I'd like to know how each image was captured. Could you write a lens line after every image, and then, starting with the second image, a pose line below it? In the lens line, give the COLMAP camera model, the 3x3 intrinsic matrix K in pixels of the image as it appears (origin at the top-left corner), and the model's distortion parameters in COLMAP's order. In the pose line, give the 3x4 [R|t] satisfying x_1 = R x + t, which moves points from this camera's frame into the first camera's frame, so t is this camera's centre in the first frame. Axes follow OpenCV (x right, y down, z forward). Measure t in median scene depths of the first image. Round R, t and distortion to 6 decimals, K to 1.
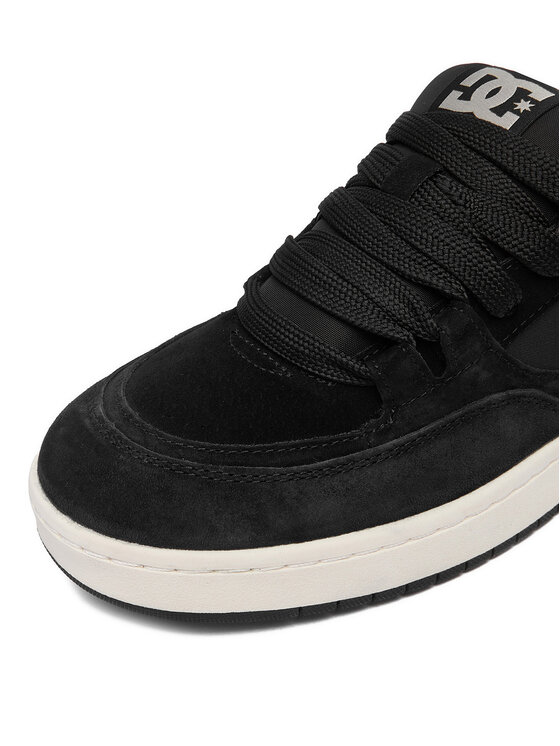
lens RADIAL K [[1031.3, 0, 280.8], [0, 1031.3, 373.1], [0, 0, 1]] dist [-0.024530, 0.000000]
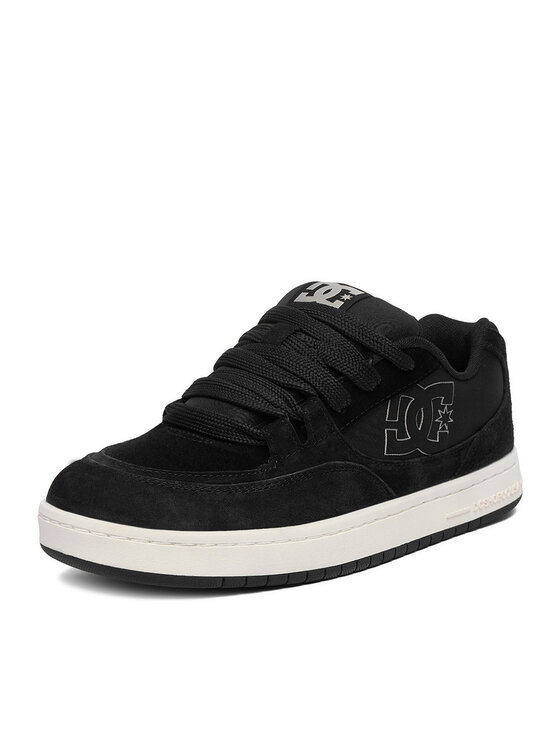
lens RADIAL K [[1778.1, 0, 279.9], [0, 1778.1, 373.1], [0, 0, 1]] dist [0.052434, 0.000000]
pose [[0.983984, 0.027622, 0.176102, -0.381050], [0.038283, 0.932123, -0.360113, 0.911970], [-0.174096, 0.361087, 0.916137, -1.608249]]
